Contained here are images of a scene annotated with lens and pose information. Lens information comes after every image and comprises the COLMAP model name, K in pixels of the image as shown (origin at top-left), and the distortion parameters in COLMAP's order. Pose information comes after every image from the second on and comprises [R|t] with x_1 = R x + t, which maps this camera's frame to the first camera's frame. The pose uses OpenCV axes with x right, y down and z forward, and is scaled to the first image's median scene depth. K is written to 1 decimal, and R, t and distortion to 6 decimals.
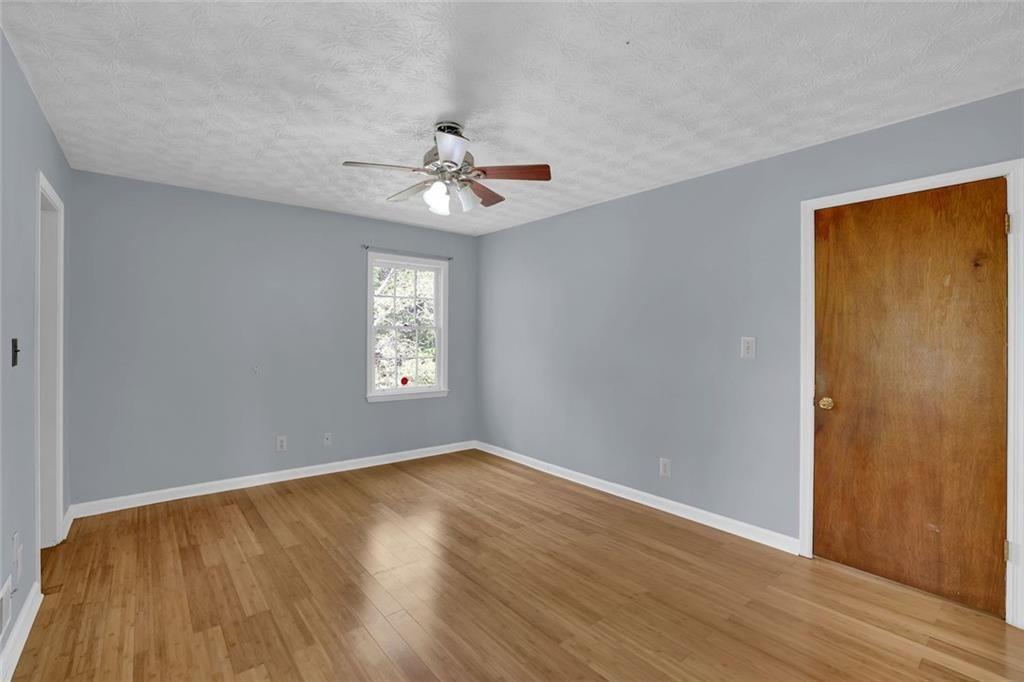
lens RADIAL K [[487.5, 0, 506.5], [0, 487.5, 333.9], [0, 0, 1]] dist [-0.061958, 0.023300]
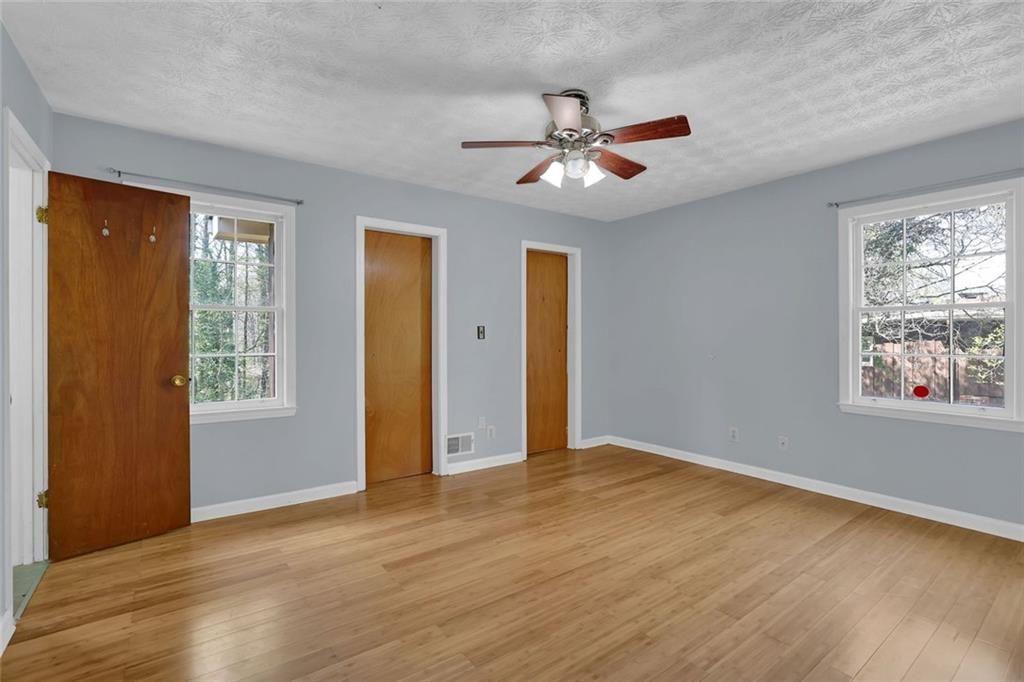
lens RADIAL K [[422.7, 0, 456.8], [0, 422.7, 336.4], [0, 0, 1]] dist [-0.048640, 0.016067]
pose [[-0.101828, -0.003463, -0.994796, 0.619436], [0.004077, 0.999984, -0.003898, 0.040500], [0.994794, -0.004453, -0.101812, 0.734752]]
